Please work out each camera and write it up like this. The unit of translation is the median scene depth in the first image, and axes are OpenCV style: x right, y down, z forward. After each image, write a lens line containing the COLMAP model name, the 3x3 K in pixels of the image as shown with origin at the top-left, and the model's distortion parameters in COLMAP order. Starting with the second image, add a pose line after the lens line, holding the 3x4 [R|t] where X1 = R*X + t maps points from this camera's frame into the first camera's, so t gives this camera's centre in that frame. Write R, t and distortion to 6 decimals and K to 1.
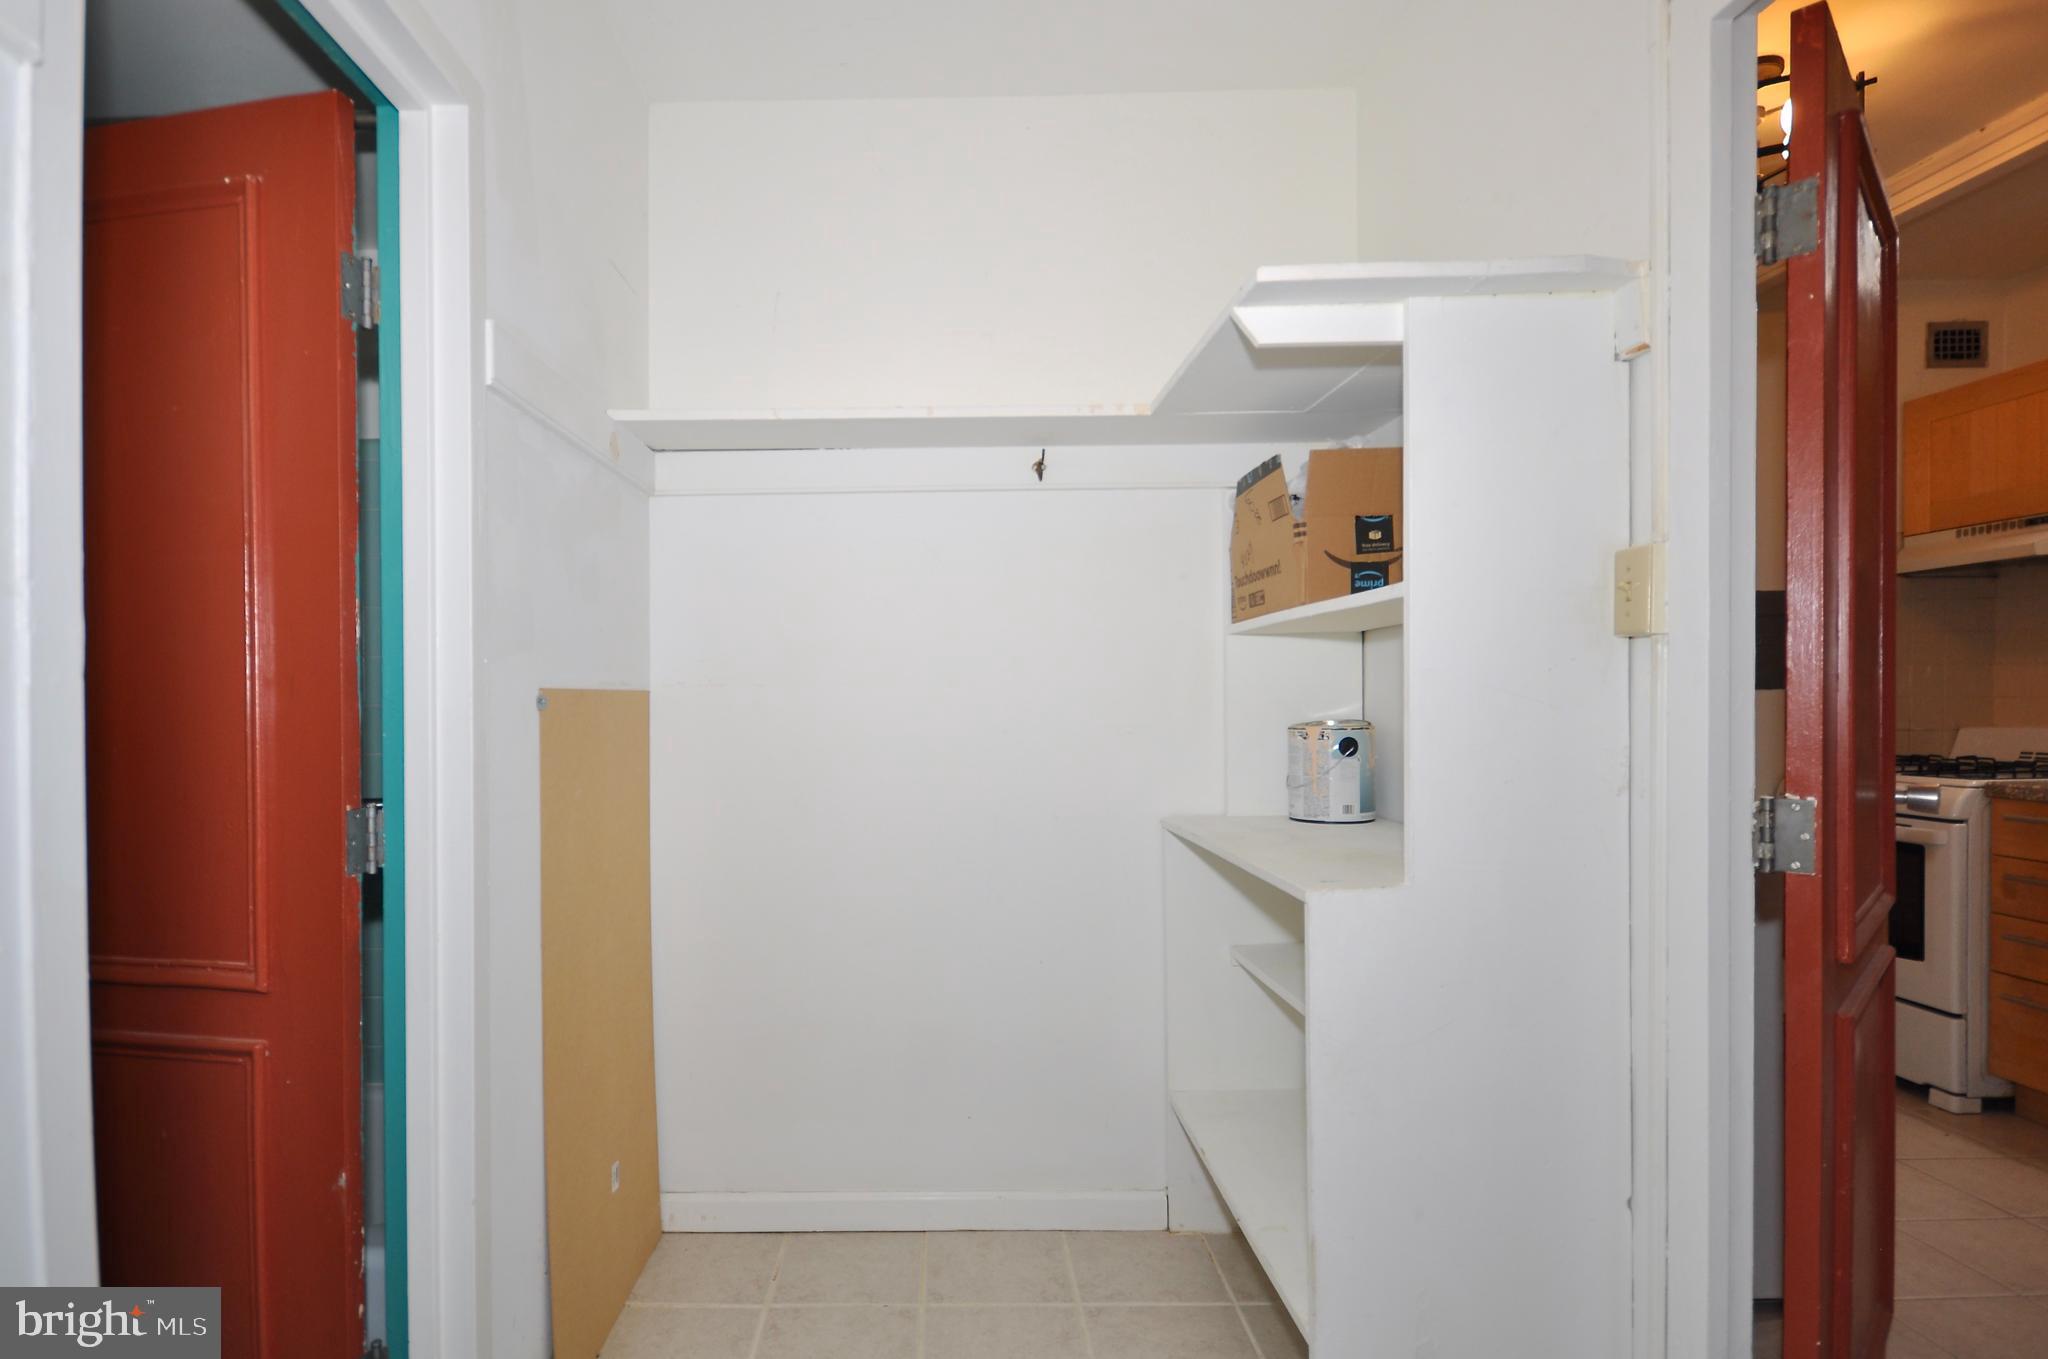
lens RADIAL K [[1015.3, 0, 924.3], [0, 1015.3, 720.4], [0, 0, 1]] dist [0.008419, -0.006356]
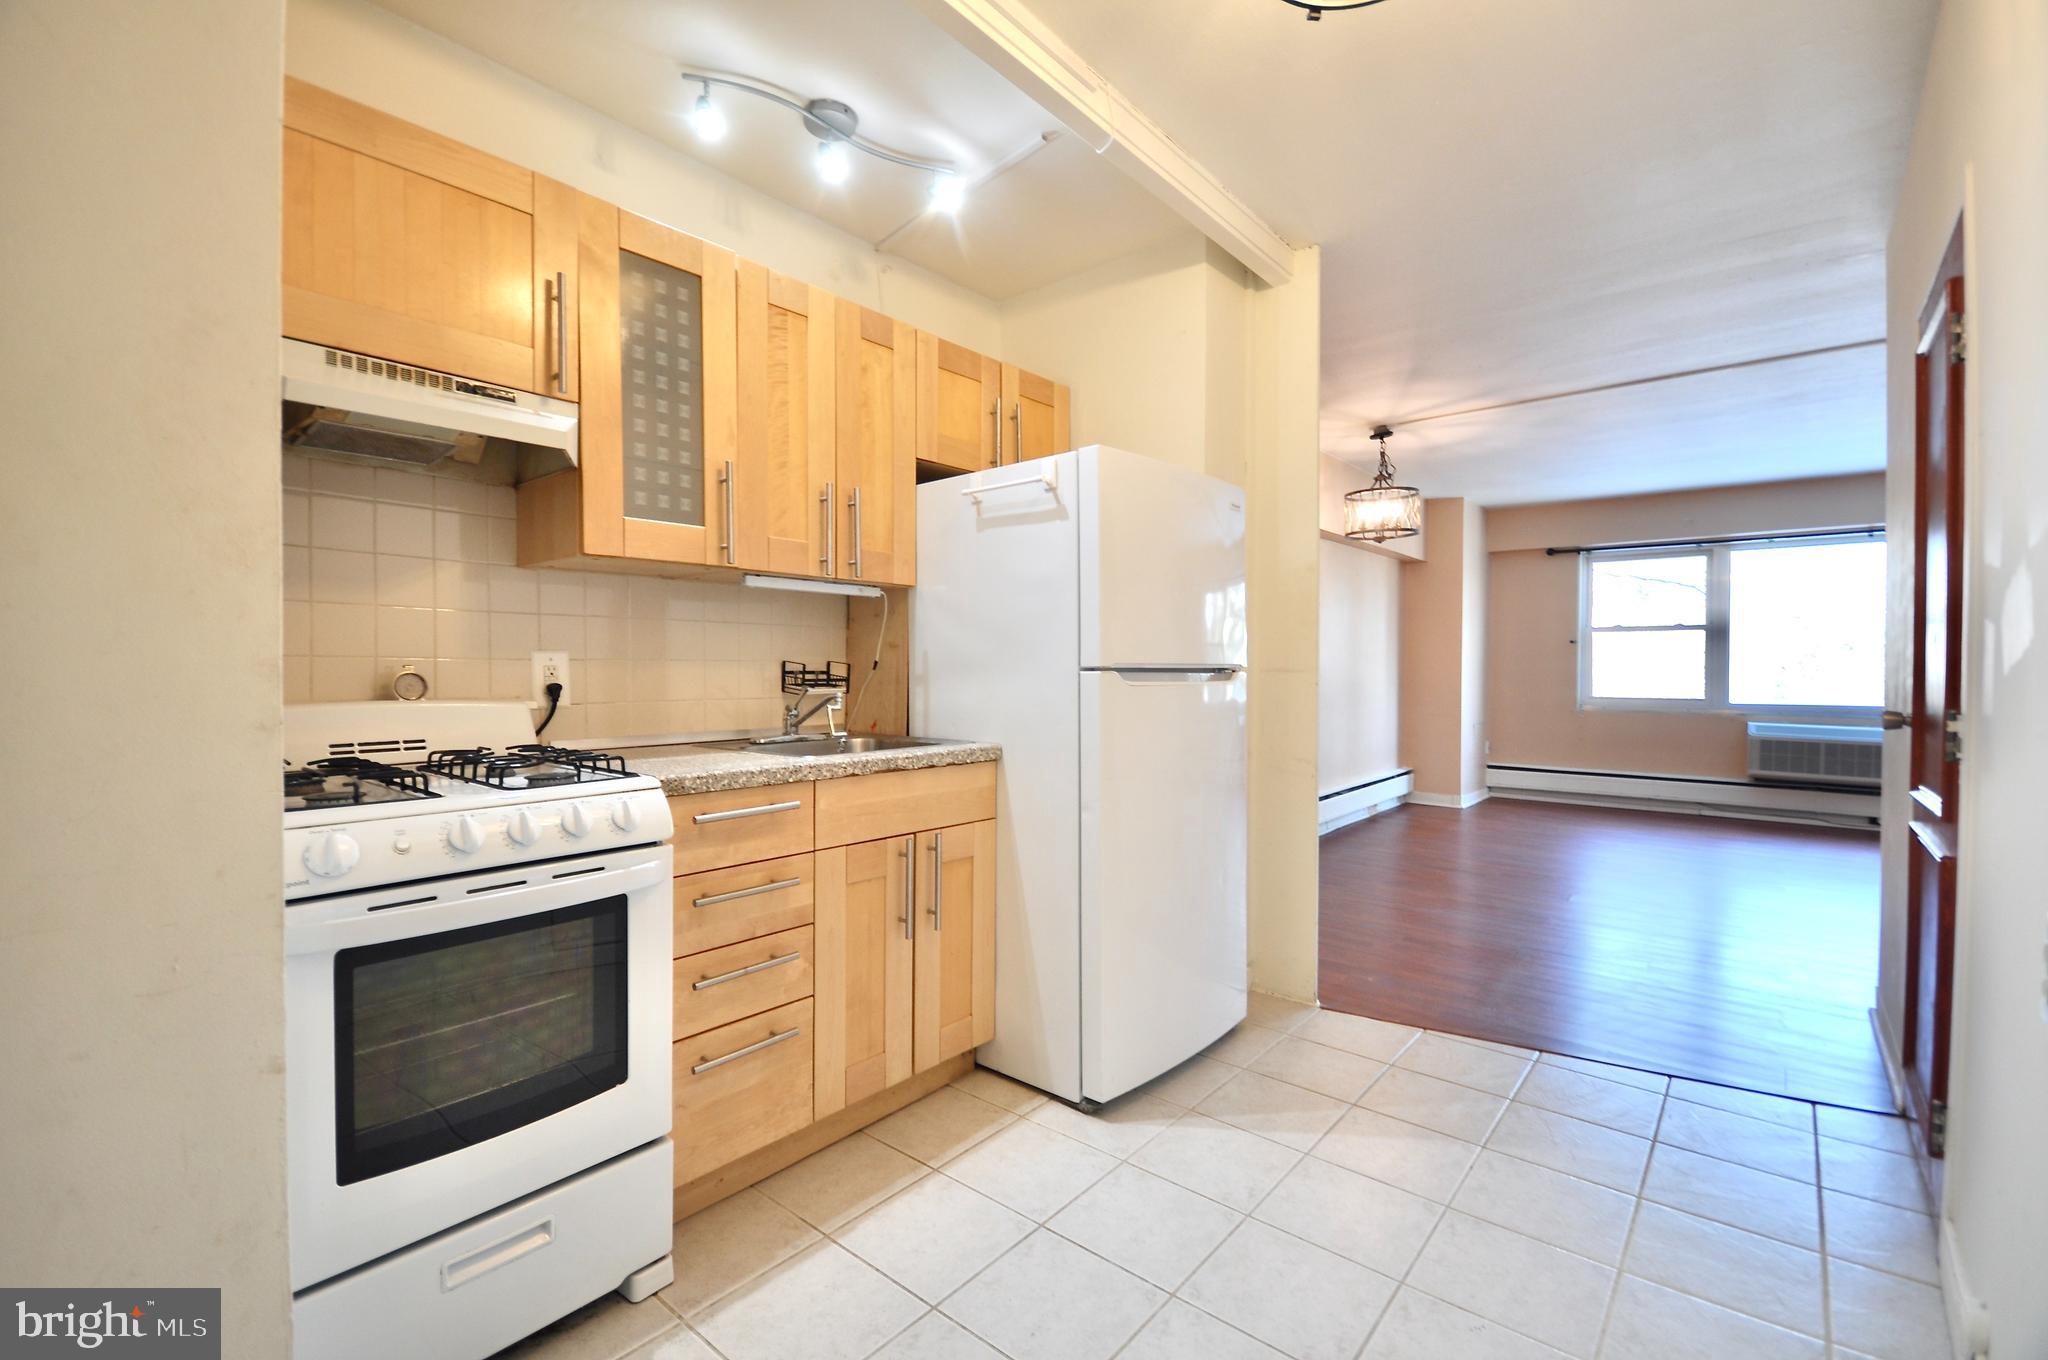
lens RADIAL K [[913.9, 0, 1014.8], [0, 913.9, 688.2], [0, 0, 1]] dist [0.017587, 0.000624]
pose [[-0.772248, -0.002756, 0.635315, 0.769791], [0.020094, 0.999384, 0.028760, -0.020391], [-0.635003, 0.034976, -0.771717, 2.184384]]
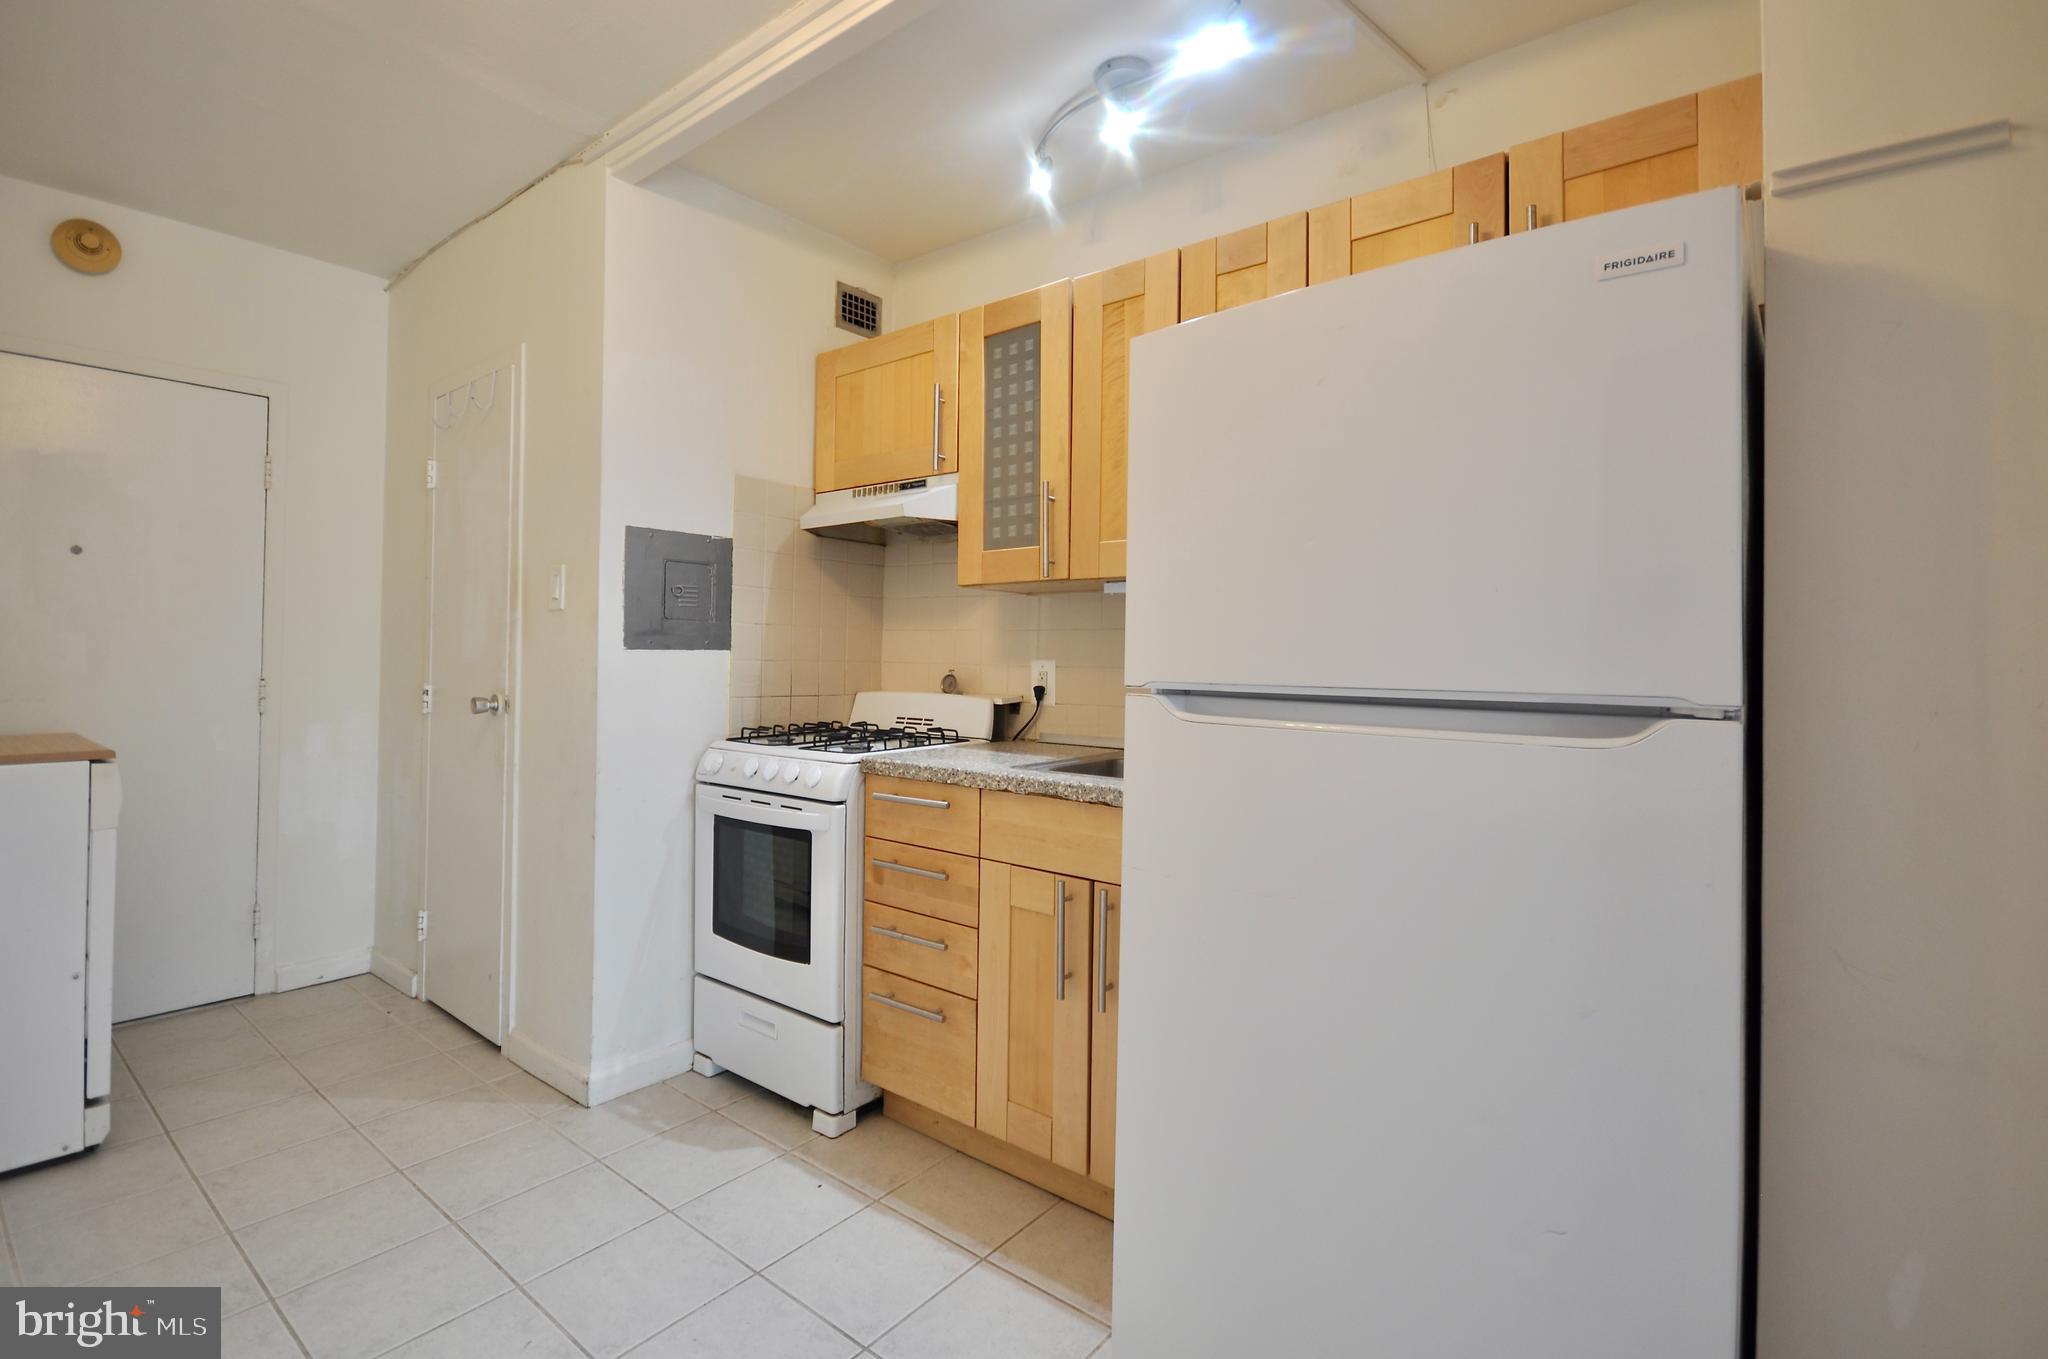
lens RADIAL K [[944.2, 0, 994.5], [0, 944.2, 647.6], [0, 0, 1]] dist [0.014395, -0.011340]
pose [[0.631345, 0.027697, 0.775007, 0.765147], [-0.005241, 0.999492, -0.031450, -0.017577], [-0.775484, 0.015794, 0.631169, 0.618534]]
